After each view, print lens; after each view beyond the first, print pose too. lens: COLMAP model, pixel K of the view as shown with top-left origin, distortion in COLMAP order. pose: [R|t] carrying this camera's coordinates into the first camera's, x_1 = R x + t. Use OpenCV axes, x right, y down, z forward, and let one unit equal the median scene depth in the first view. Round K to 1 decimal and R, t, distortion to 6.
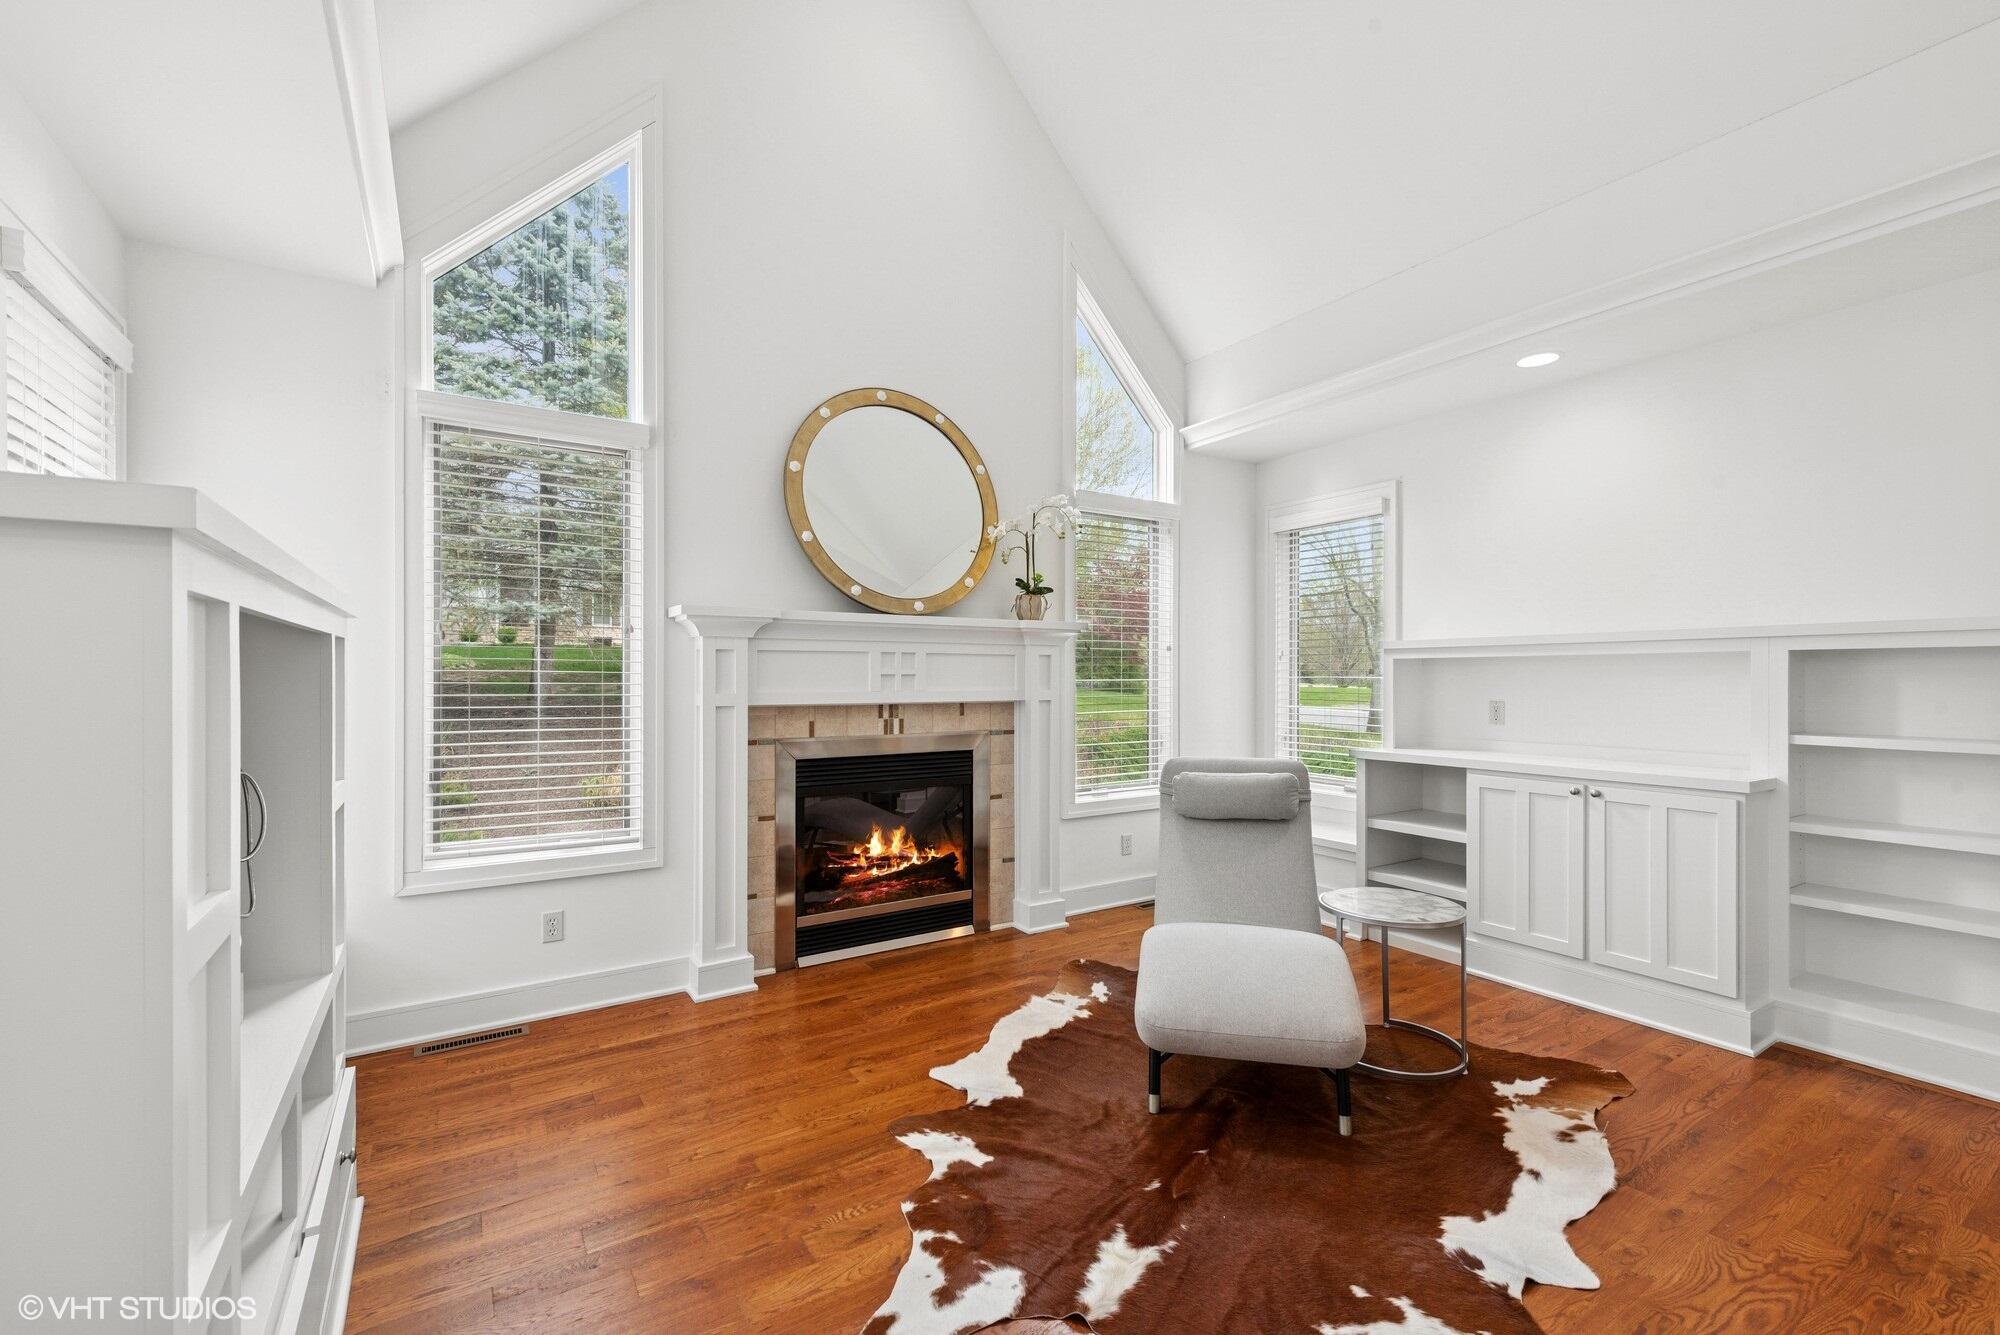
lens RADIAL K [[825.1, 0, 985.3], [0, 825.1, 675.0], [0, 0, 1]] dist [-0.001755, -0.000042]
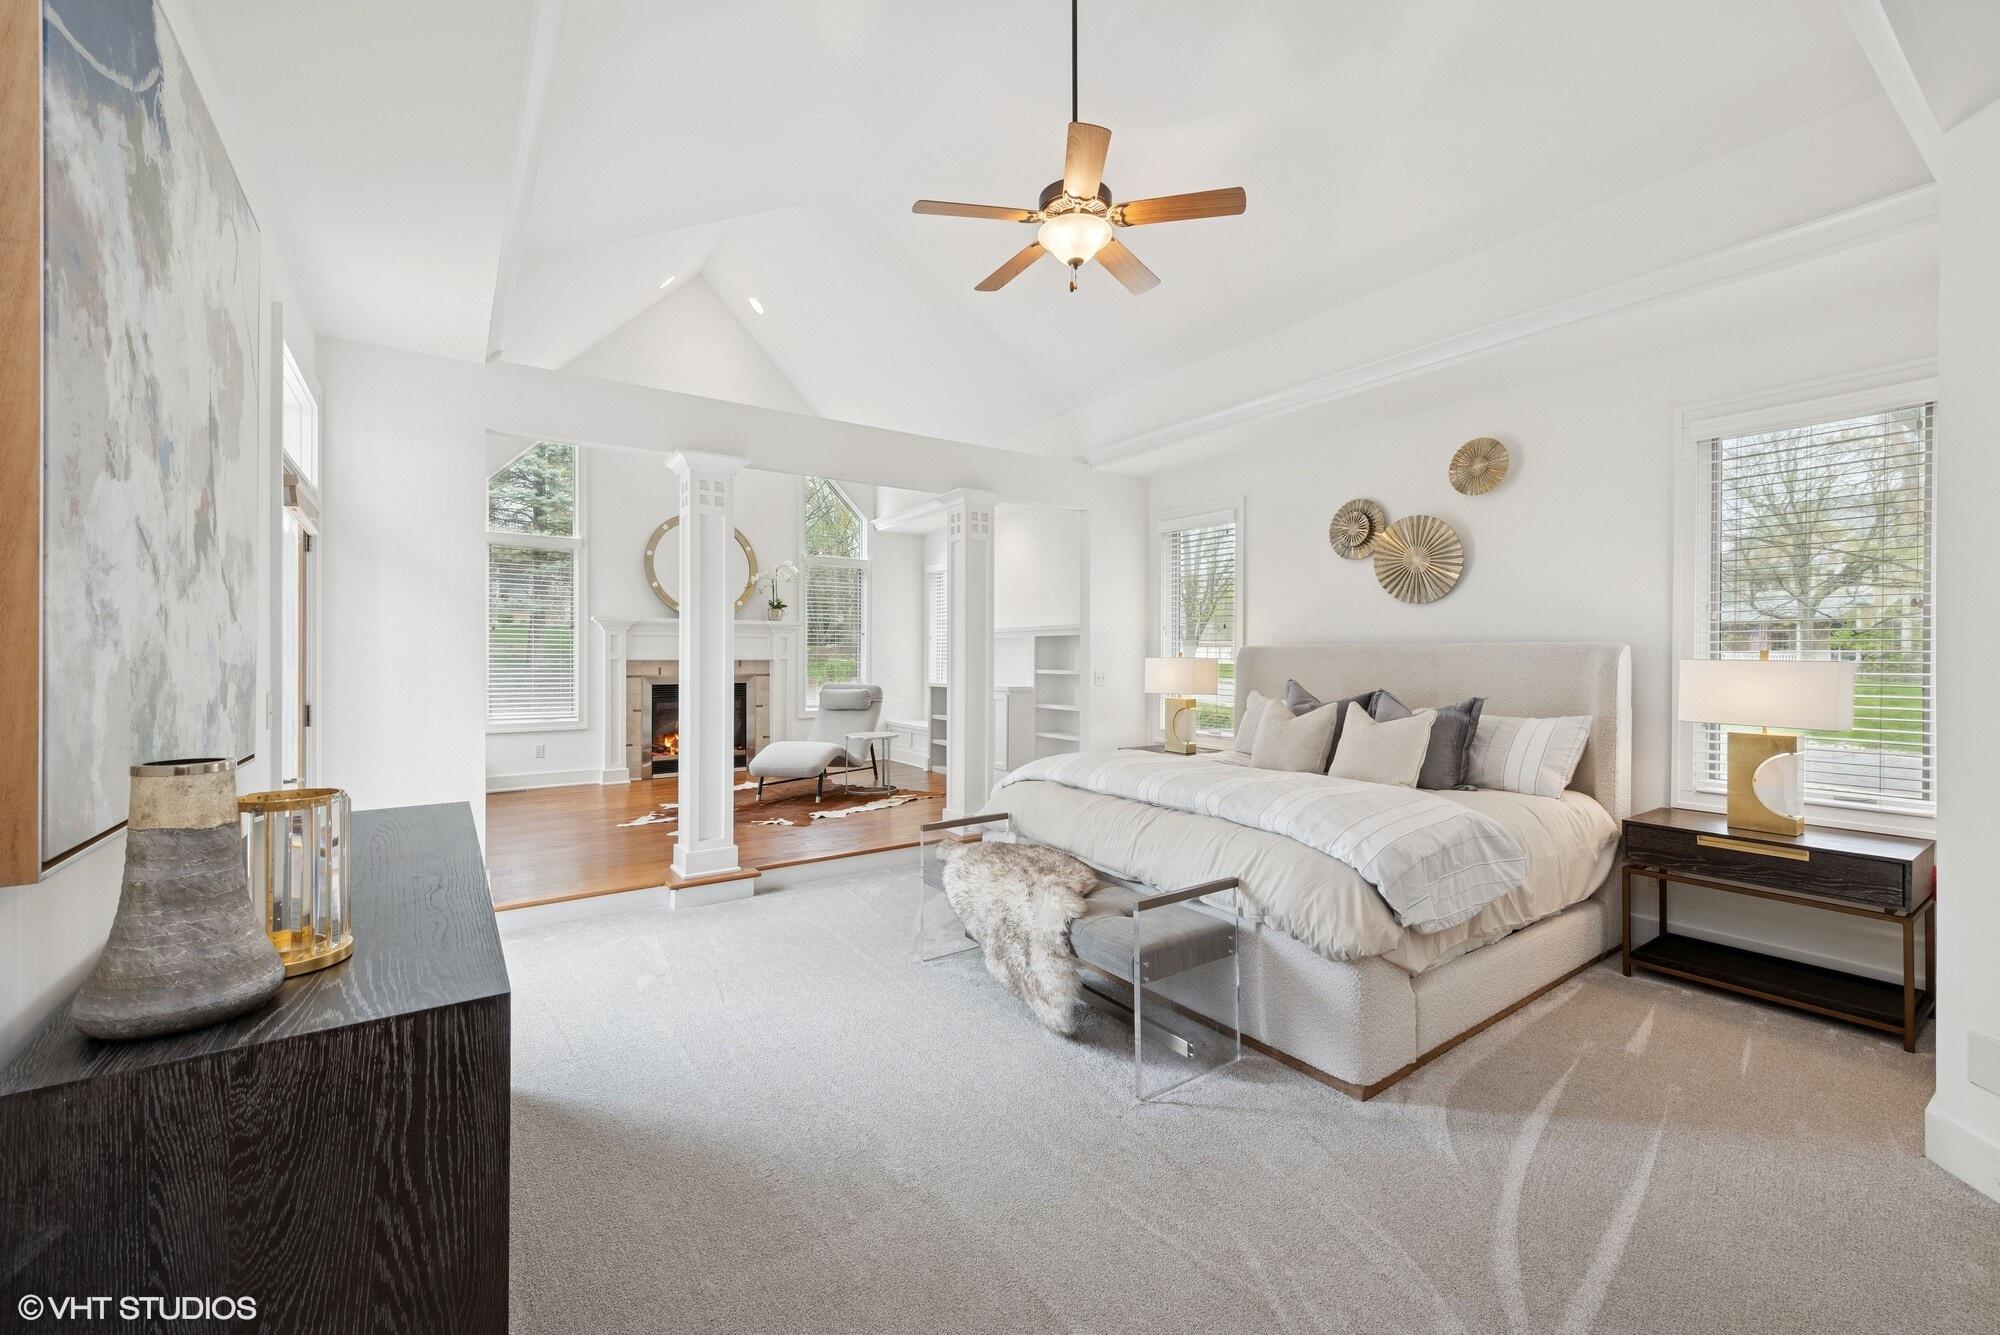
lens RADIAL K [[802.8, 0, 1011.9], [0, 802.8, 655.6], [0, 0, 1]] dist [0.003273, -0.000141]
pose [[0.999084, -0.000344, 0.042801, 0.637009], [0.000249, 0.999997, 0.002234, 0.019361], [-0.042802, -0.002222, 0.999081, -1.183688]]
